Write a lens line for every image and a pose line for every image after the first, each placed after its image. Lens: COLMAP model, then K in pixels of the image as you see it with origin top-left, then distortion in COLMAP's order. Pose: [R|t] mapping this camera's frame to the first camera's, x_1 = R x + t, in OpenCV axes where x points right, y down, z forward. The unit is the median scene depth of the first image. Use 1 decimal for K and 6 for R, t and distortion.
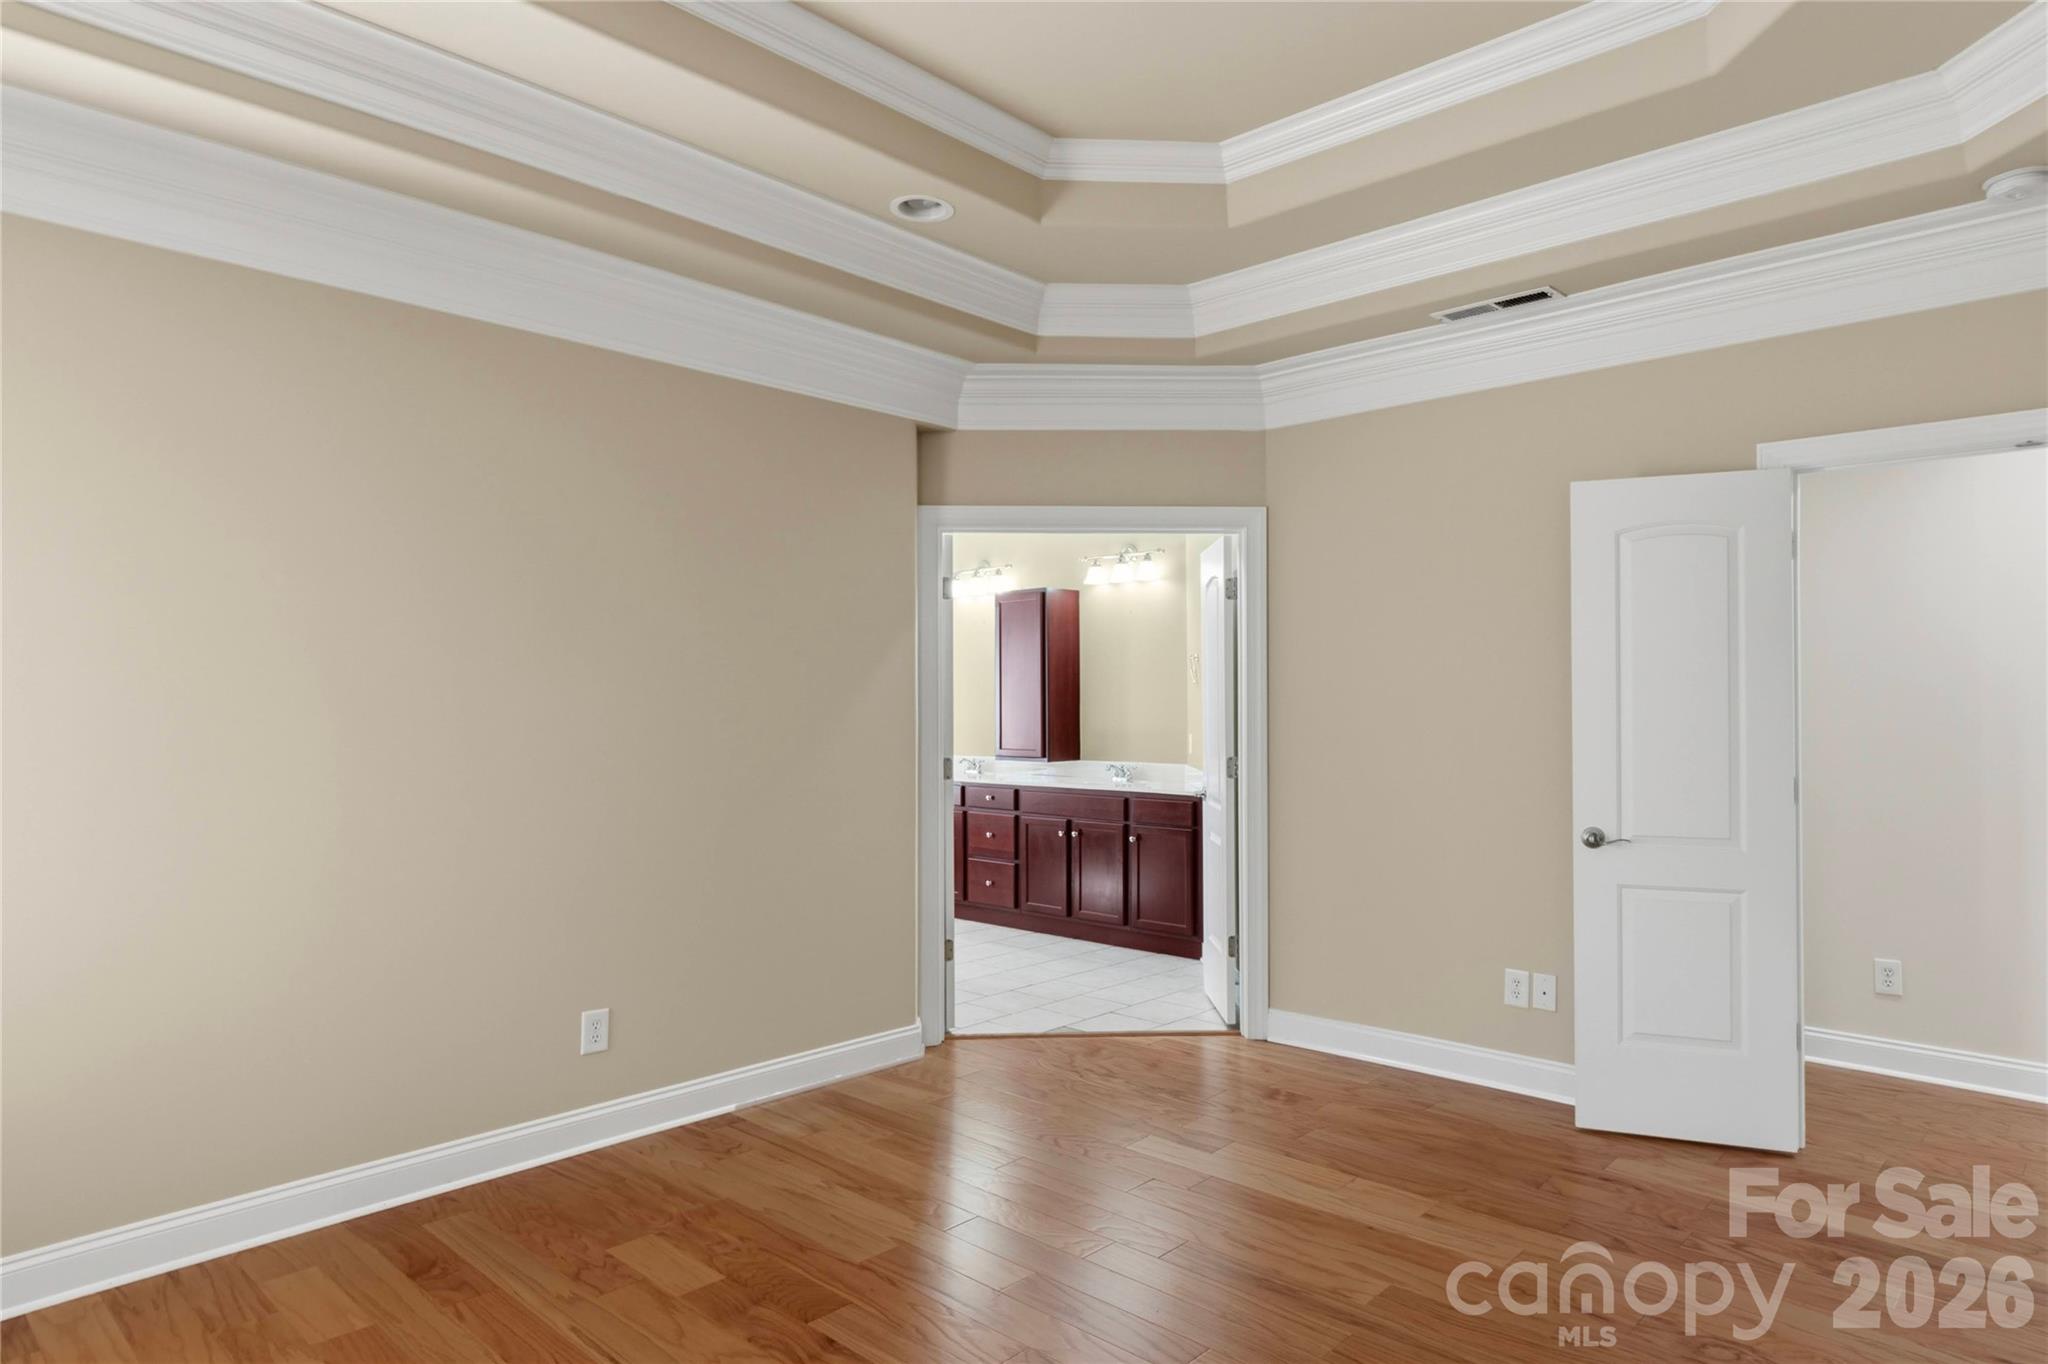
lens RADIAL K [[1218.0, 0, 1022.8], [0, 1218.0, 680.8], [0, 0, 1]] dist [-0.000893, 0.000223]
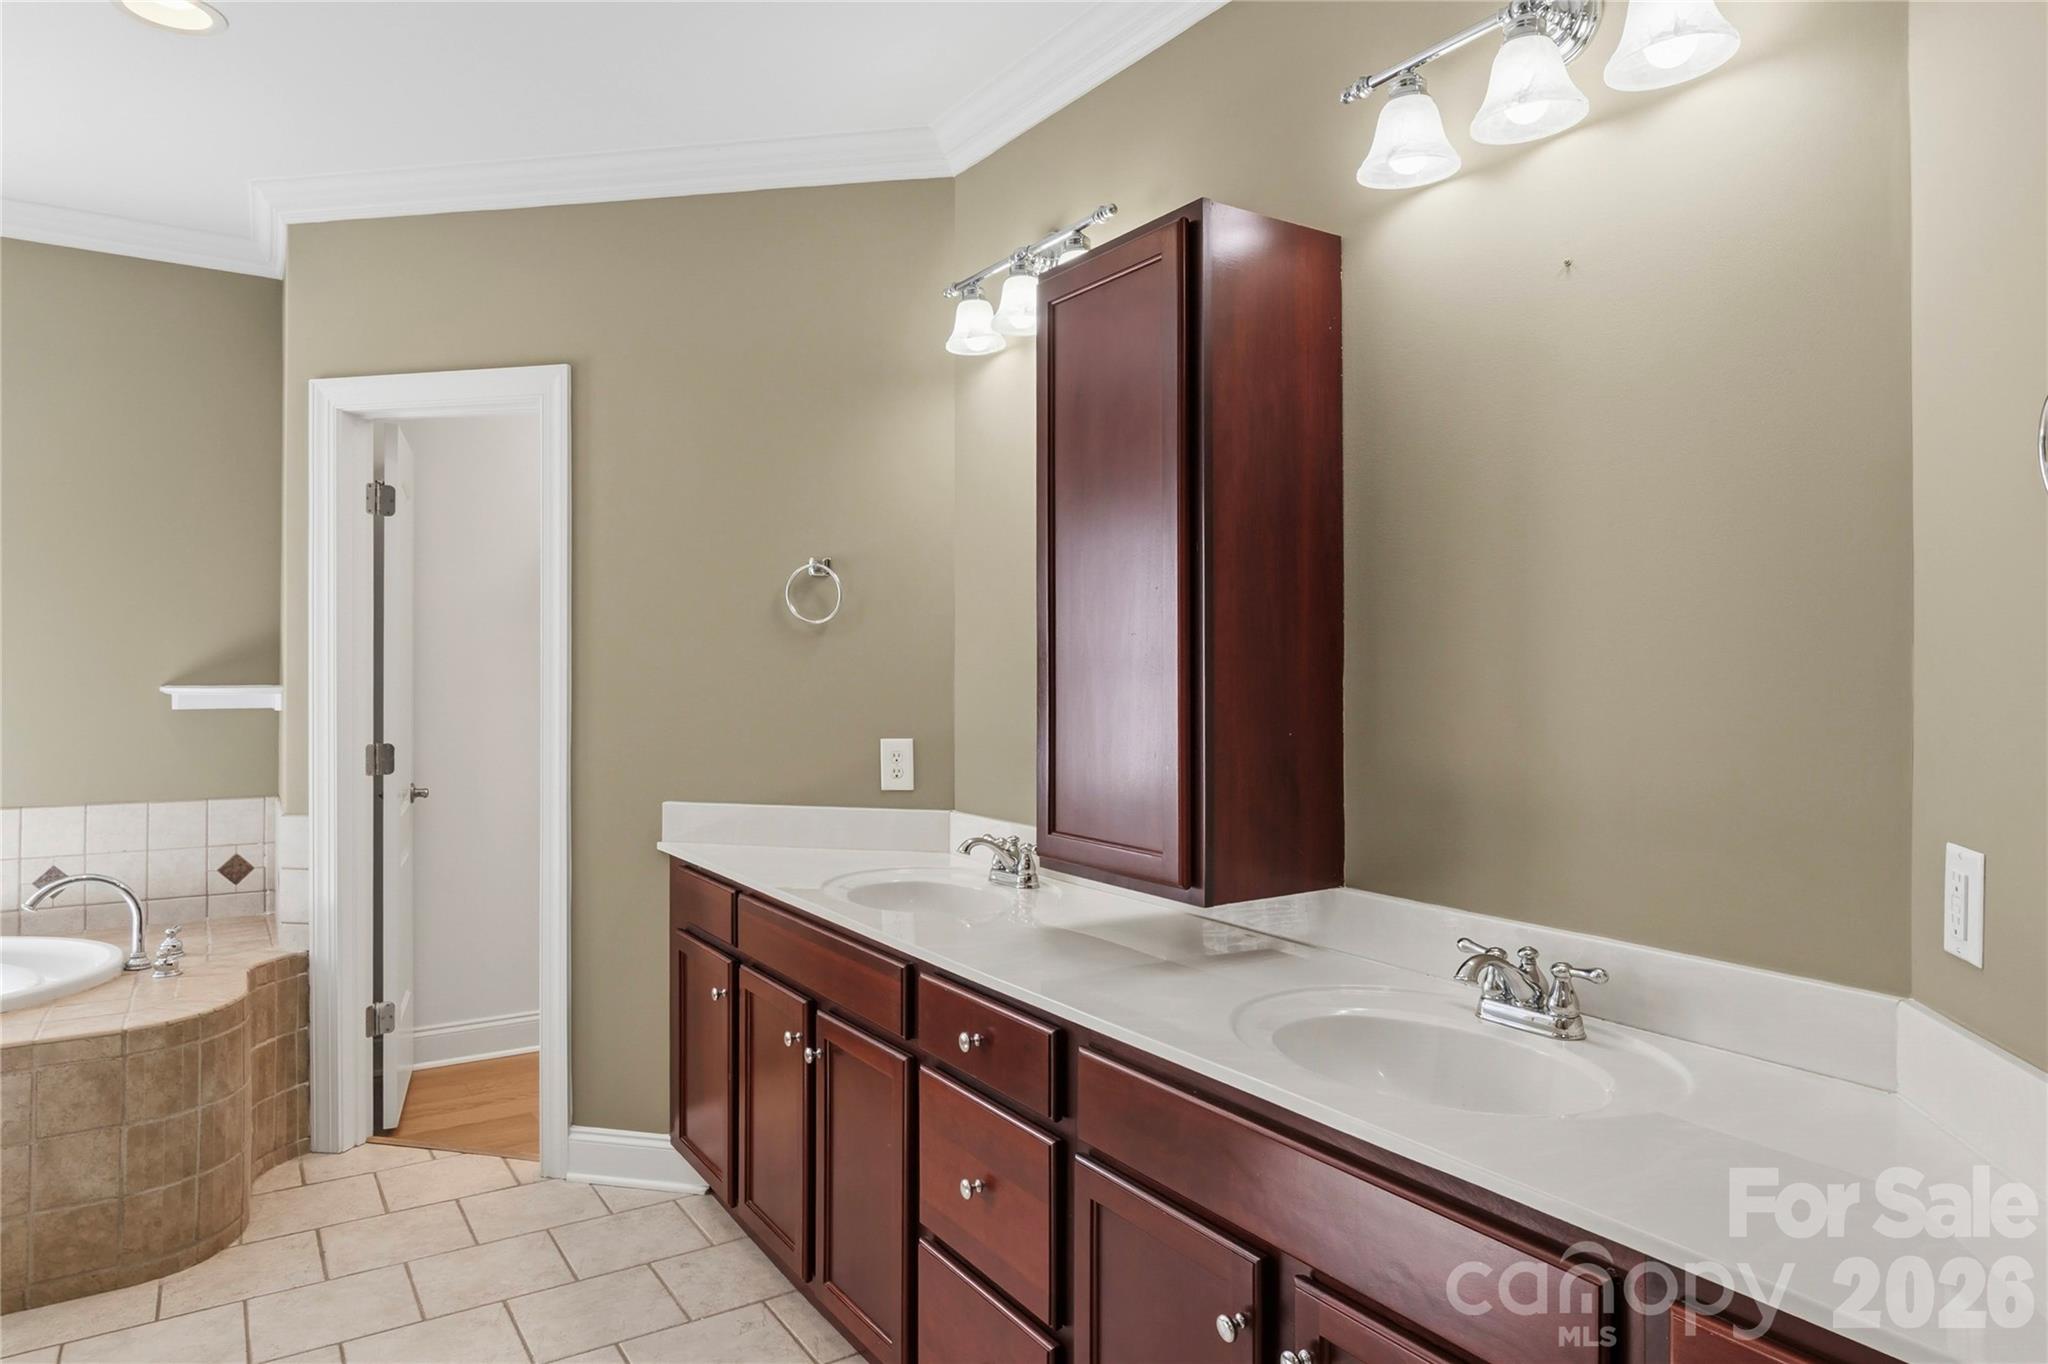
lens RADIAL K [[1218.0, 0, 1030.1], [0, 1218.0, 674.2], [0, 0, 1]] dist [-0.000893, 0.000223]
pose [[0.974519, 0.003443, -0.224278, 0.057580], [0.001957, 0.999714, 0.023847, 0.018535], [0.224296, -0.023679, 0.974233, 1.050788]]
